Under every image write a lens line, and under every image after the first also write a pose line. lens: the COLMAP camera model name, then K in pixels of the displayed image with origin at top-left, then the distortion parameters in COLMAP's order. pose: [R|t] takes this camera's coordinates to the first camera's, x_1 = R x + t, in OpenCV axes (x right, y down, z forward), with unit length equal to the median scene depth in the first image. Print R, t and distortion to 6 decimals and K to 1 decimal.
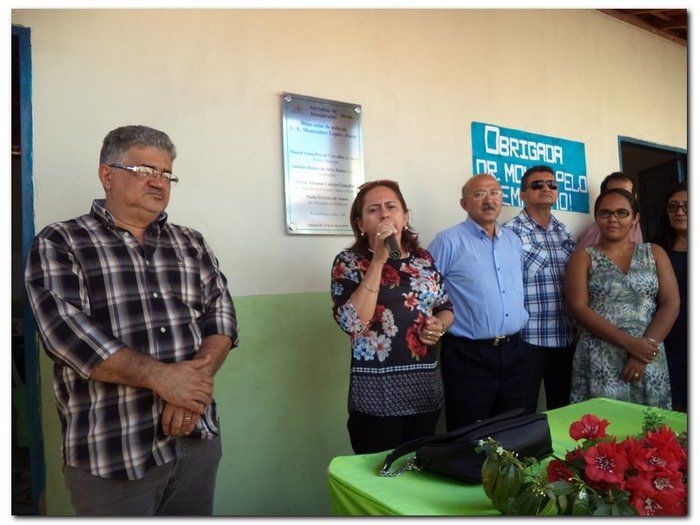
lens RADIAL K [[543.2, 0, 350.0], [0, 543.2, 262.5], [0, 0, 1]] dist [-0.038661, 0.005832]
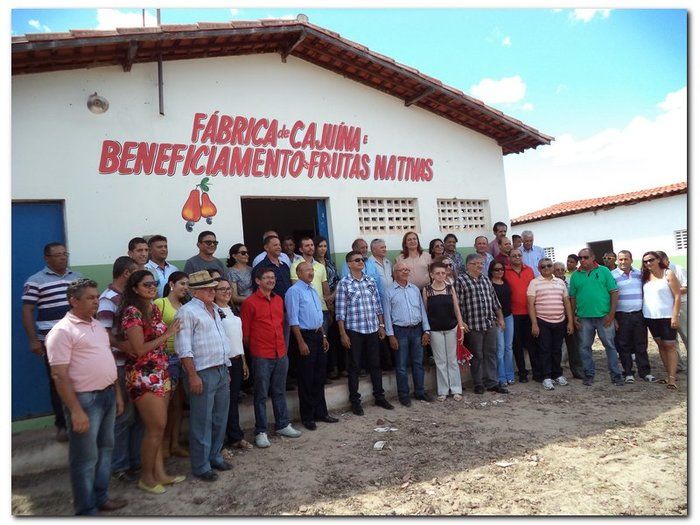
lens RADIAL K [[543.2, 0, 350.0], [0, 543.2, 262.5], [0, 0, 1]] dist [-0.038661, 0.005832]
pose [[0.585047, 0.007224, 0.810967, -1.470640], [0.079601, 0.994620, -0.066286, 0.007700], [-0.807083, 0.103334, 0.581325, -0.260681]]
